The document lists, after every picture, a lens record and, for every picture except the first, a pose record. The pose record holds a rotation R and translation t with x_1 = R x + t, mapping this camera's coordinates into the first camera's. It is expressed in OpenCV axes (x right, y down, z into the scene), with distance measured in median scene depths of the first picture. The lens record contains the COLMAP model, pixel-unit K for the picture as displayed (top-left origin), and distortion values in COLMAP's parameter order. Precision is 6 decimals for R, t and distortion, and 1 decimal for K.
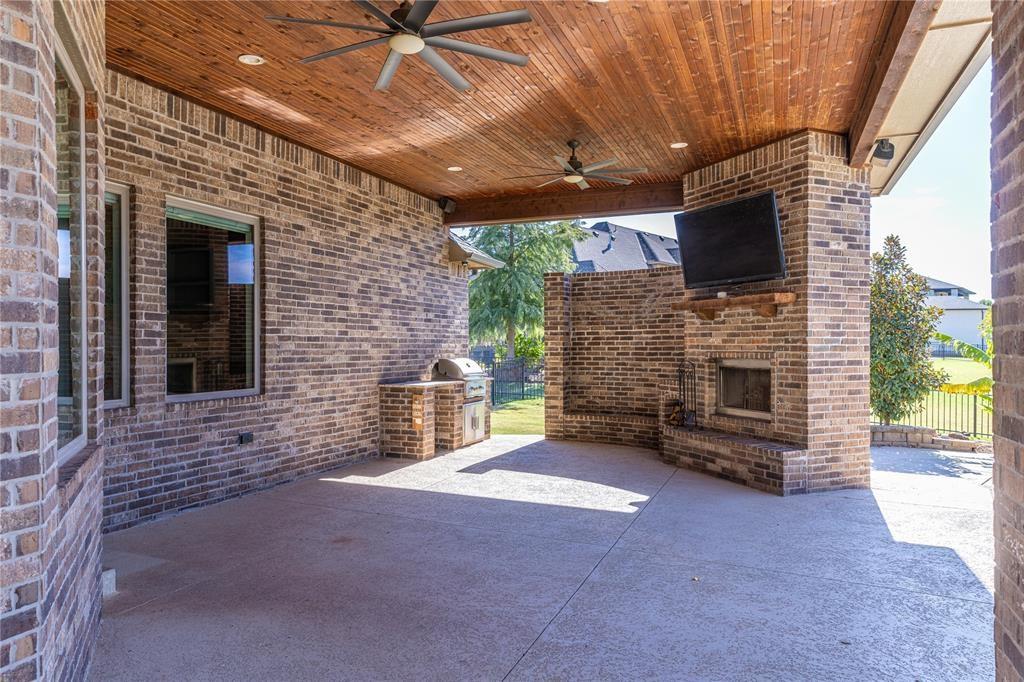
lens RADIAL K [[678.4, 0, 512.0], [0, 678.4, 341.0], [0, 0, 1]] dist [0.005498, 0.001017]
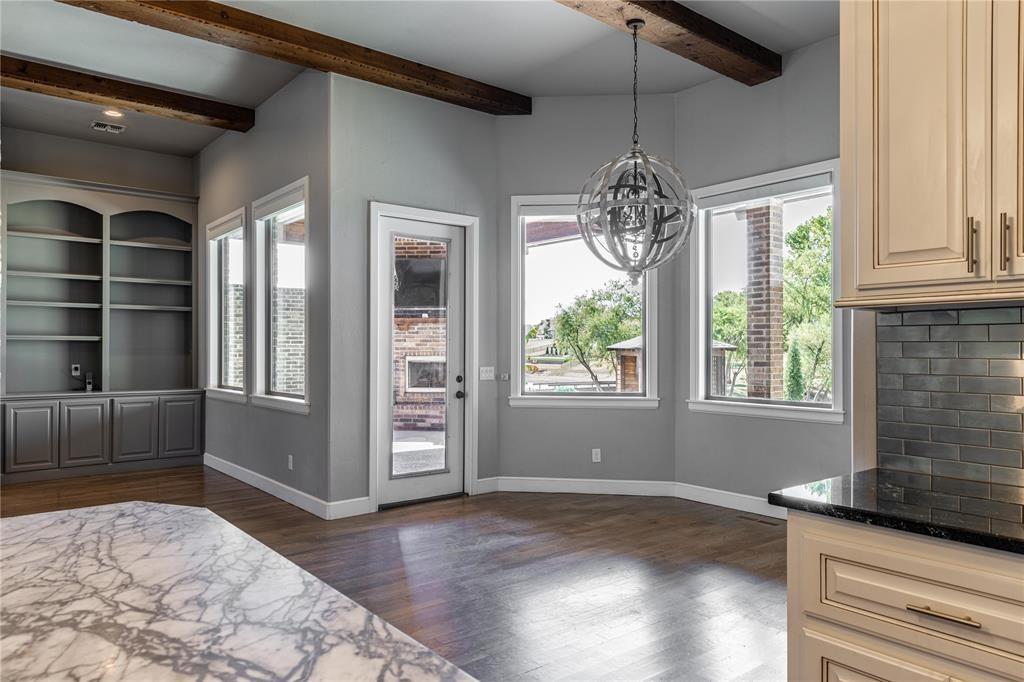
lens RADIAL K [[678.4, 0, 512.0], [0, 678.4, 341.0], [0, 0, 1]] dist [0.005498, 0.001017]
pose [[0.486011, 0.010601, 0.873888, -0.935601], [-0.003847, 0.999943, -0.009990, 0.006191], [-0.873944, 0.001493, 0.486024, 0.051315]]
